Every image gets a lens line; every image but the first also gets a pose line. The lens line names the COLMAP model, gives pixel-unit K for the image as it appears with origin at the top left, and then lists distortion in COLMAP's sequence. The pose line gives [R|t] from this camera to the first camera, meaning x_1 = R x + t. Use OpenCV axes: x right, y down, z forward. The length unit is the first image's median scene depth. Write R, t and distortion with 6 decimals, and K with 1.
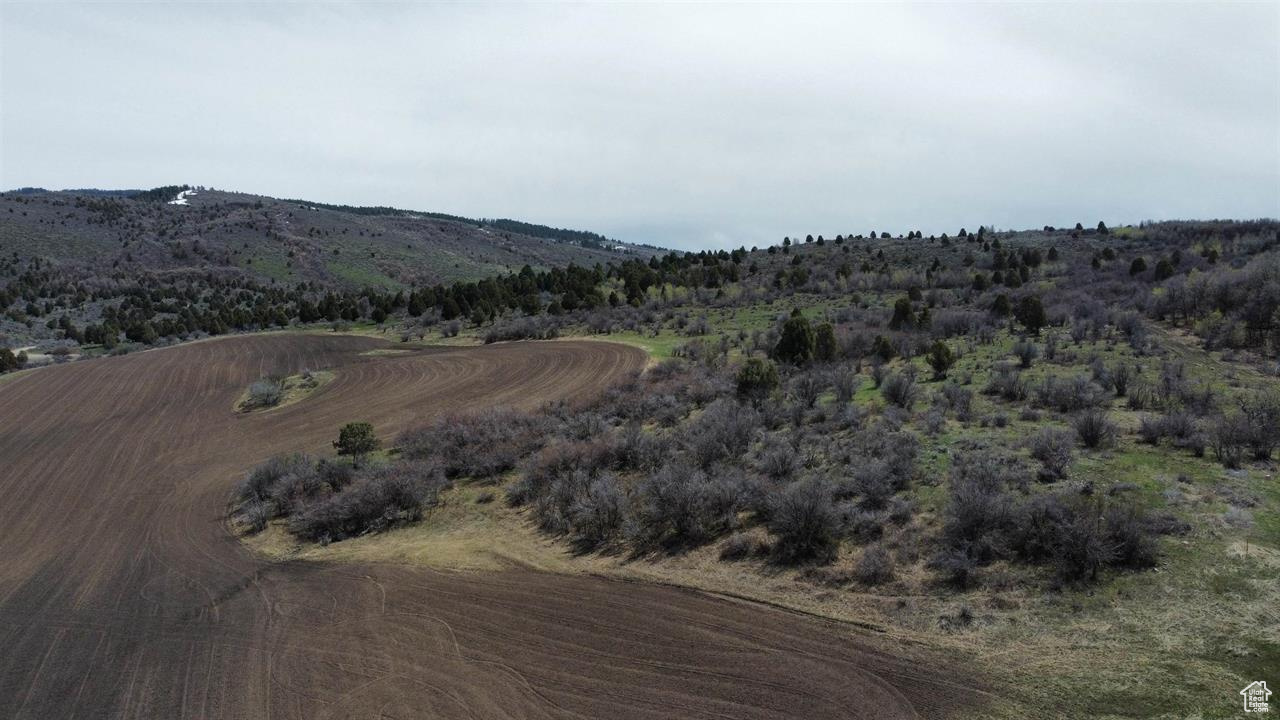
lens RADIAL K [[956.1, 0, 647.2], [0, 956.1, 358.0], [0, 0, 1]] dist [-0.011477, -0.001089]
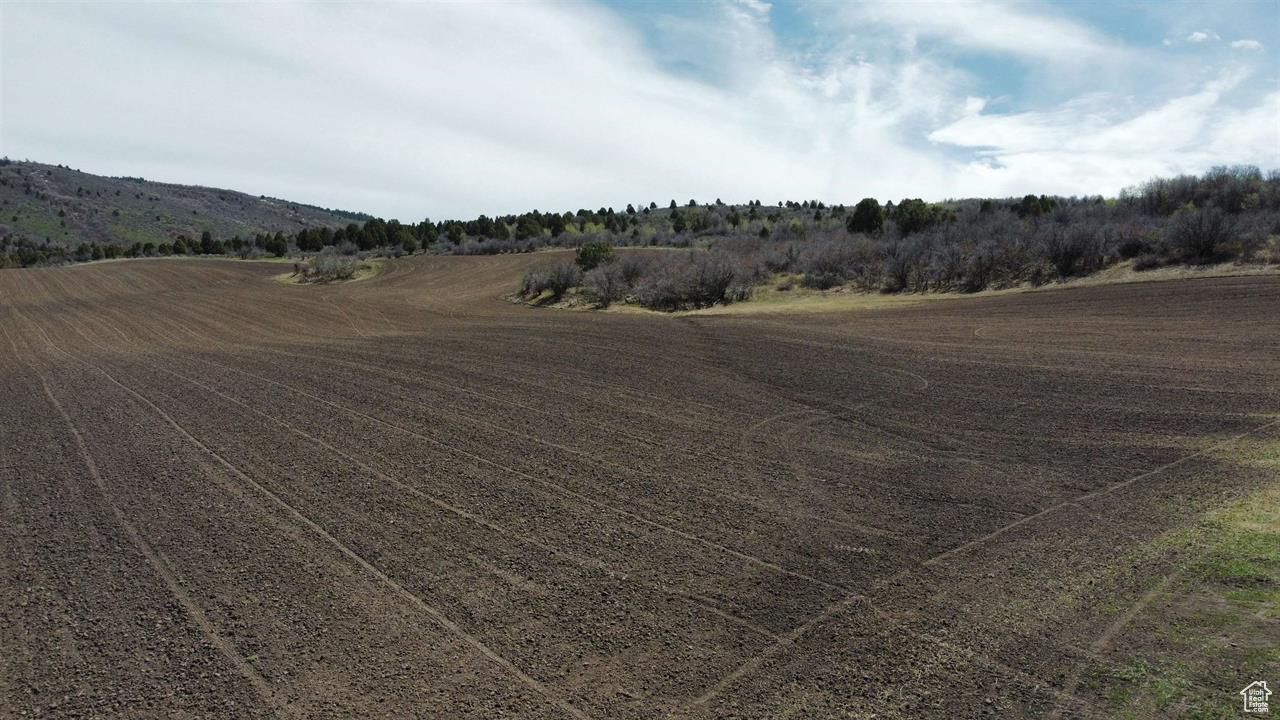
lens RADIAL K [[956.1, 0, 641.3], [0, 956.1, 360.3], [0, 0, 1]] dist [-0.011477, -0.001089]
pose [[0.971146, -0.001823, 0.238477, -0.120754], [-0.000453, 0.999955, 0.009489, 0.044763], [-0.238483, -0.009323, 0.971102, -0.008725]]
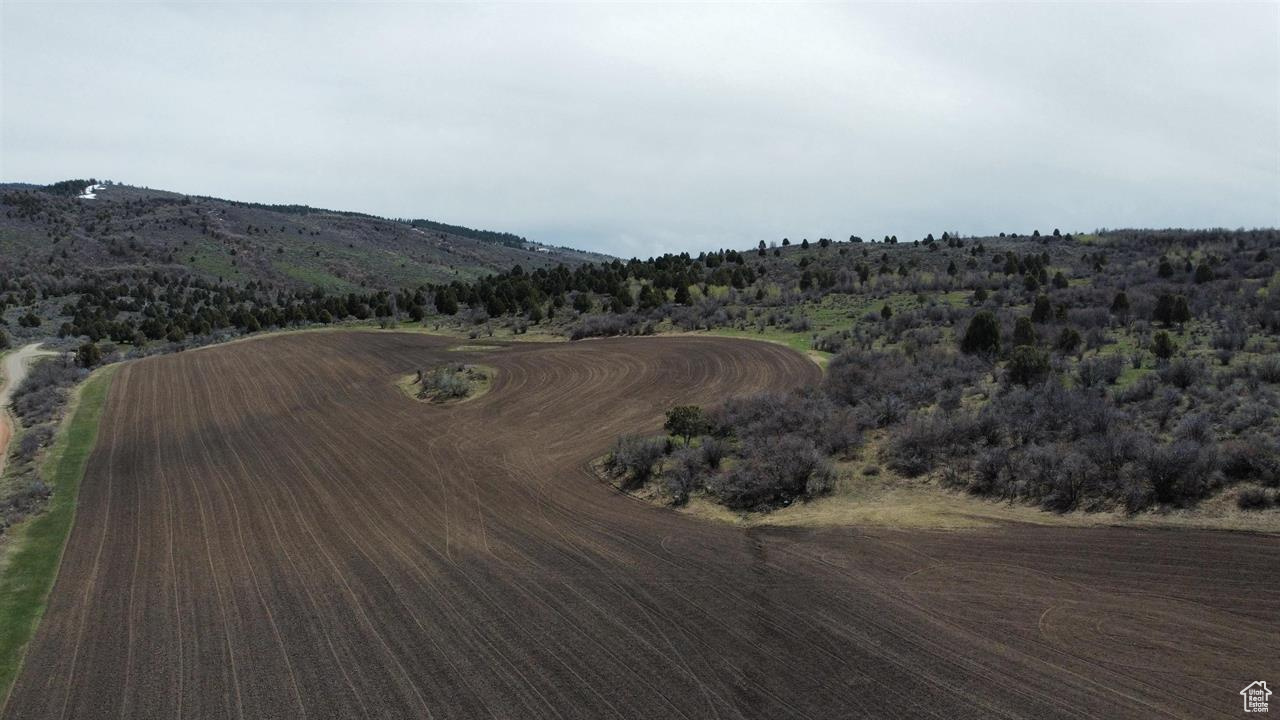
lens RADIAL K [[956.1, 0, 644.1], [0, 956.1, 360.8], [0, 0, 1]] dist [-0.011477, -0.001089]
pose [[0.995398, -0.000118, 0.095826, -0.107466], [0.000150, 1.000000, -0.000321, 0.004331], [-0.095826, 0.000334, 0.995398, -0.012151]]
